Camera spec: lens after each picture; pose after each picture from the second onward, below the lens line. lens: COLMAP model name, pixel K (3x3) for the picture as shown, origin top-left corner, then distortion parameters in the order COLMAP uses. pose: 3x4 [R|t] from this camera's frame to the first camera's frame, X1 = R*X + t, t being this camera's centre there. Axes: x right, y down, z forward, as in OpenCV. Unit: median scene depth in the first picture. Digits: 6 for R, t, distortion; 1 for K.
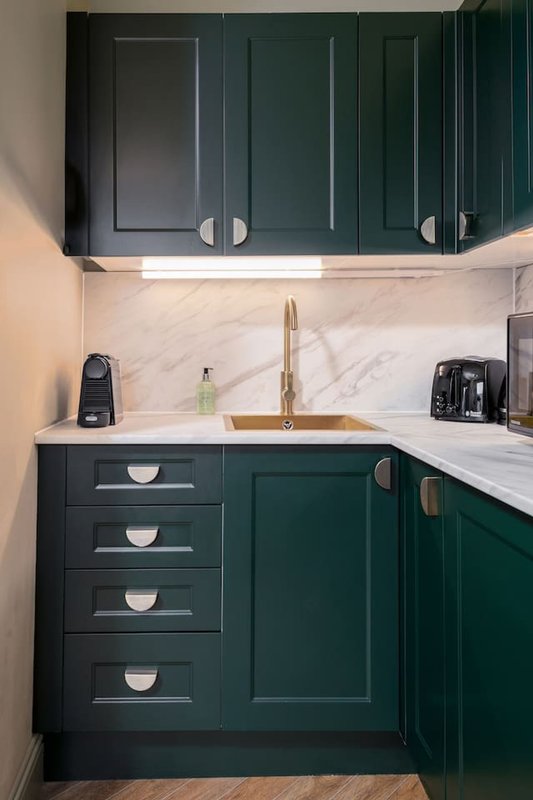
lens RADIAL K [[622.7, 0, 266.6], [0, 622.7, 353.1], [0, 0, 1]] dist [0.035483, 0.002480]
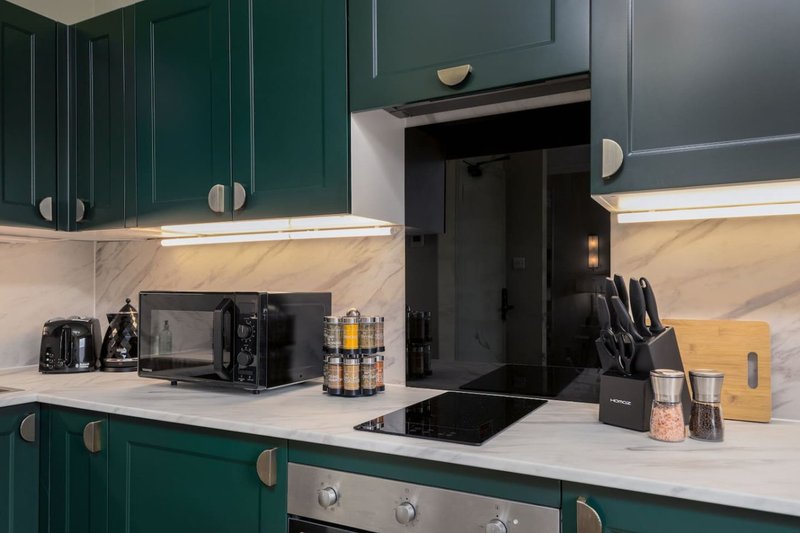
lens RADIAL K [[569.3, 0, 399.8], [0, 569.3, 290.6], [0, 0, 1]] dist [0.010358, 0.003984]
pose [[0.468486, 0.003929, 0.883462, -0.355913], [-0.015179, 0.999878, 0.003603, -0.060092], [-0.883341, -0.015097, 0.468488, -0.058813]]
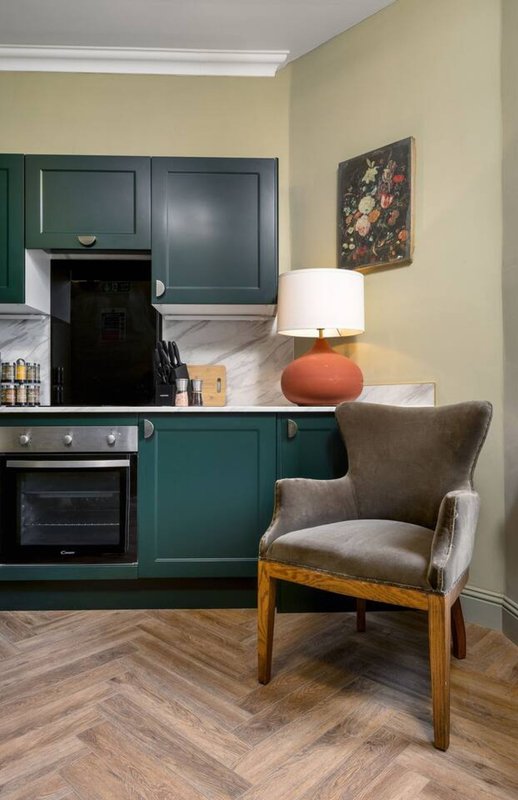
lens RADIAL K [[517.4, 0, 270.1], [0, 517.4, 402.5], [0, 0, 1]] dist [-0.006664, -0.002117]
pose [[-0.034658, 0.012792, 0.999317, -0.982888], [-0.013153, 0.999826, -0.013255, 0.089437], [-0.999313, -0.013603, -0.034484, -0.199568]]
